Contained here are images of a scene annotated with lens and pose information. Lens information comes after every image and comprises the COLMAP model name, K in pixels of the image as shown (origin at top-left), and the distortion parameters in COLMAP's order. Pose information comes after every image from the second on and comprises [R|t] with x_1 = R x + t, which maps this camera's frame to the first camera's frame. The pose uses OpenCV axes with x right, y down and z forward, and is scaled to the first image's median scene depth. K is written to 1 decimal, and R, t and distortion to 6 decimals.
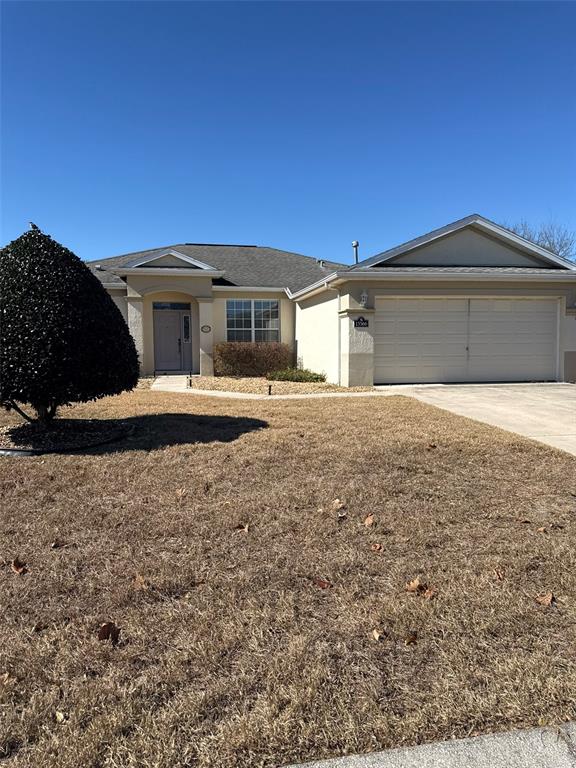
lens RADIAL K [[552.5, 0, 288.7], [0, 552.5, 384.4], [0, 0, 1]] dist [0.075086, -0.016361]
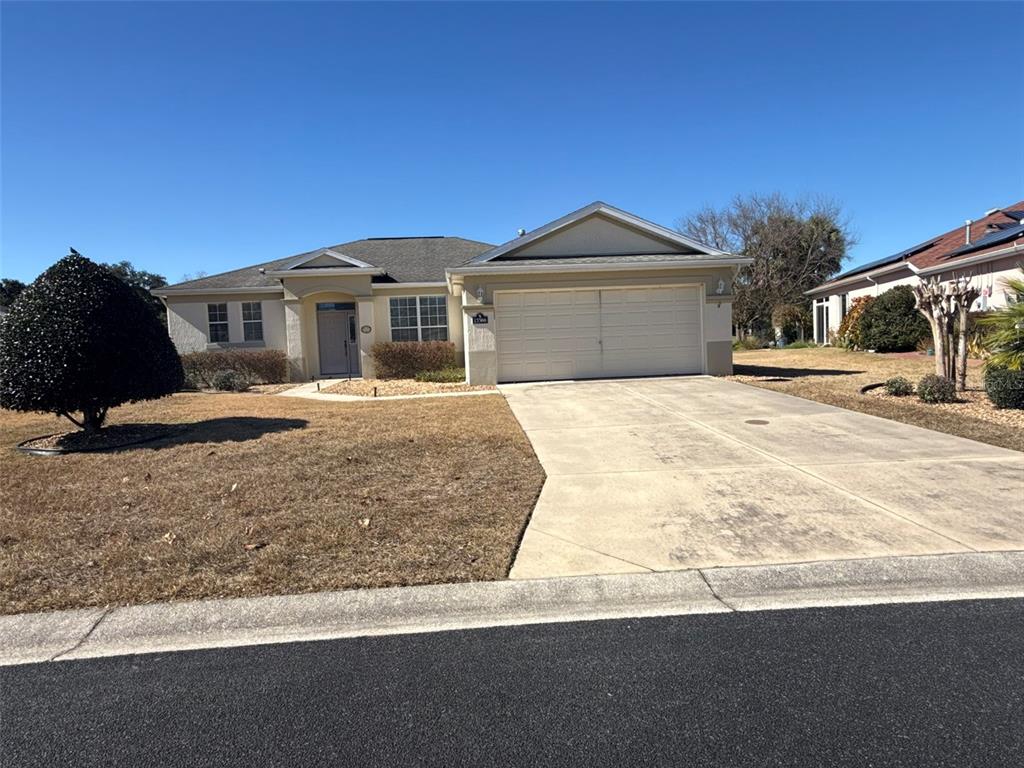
lens RADIAL K [[640.3, 0, 512.2], [0, 640.3, 388.0], [0, 0, 1]] dist [0.008253, 0.007060]
pose [[0.994714, -0.027379, -0.098972, 0.272508], [0.027824, 0.999608, 0.003127, 0.005712], [0.098847, -0.005865, 0.995085, -0.096384]]
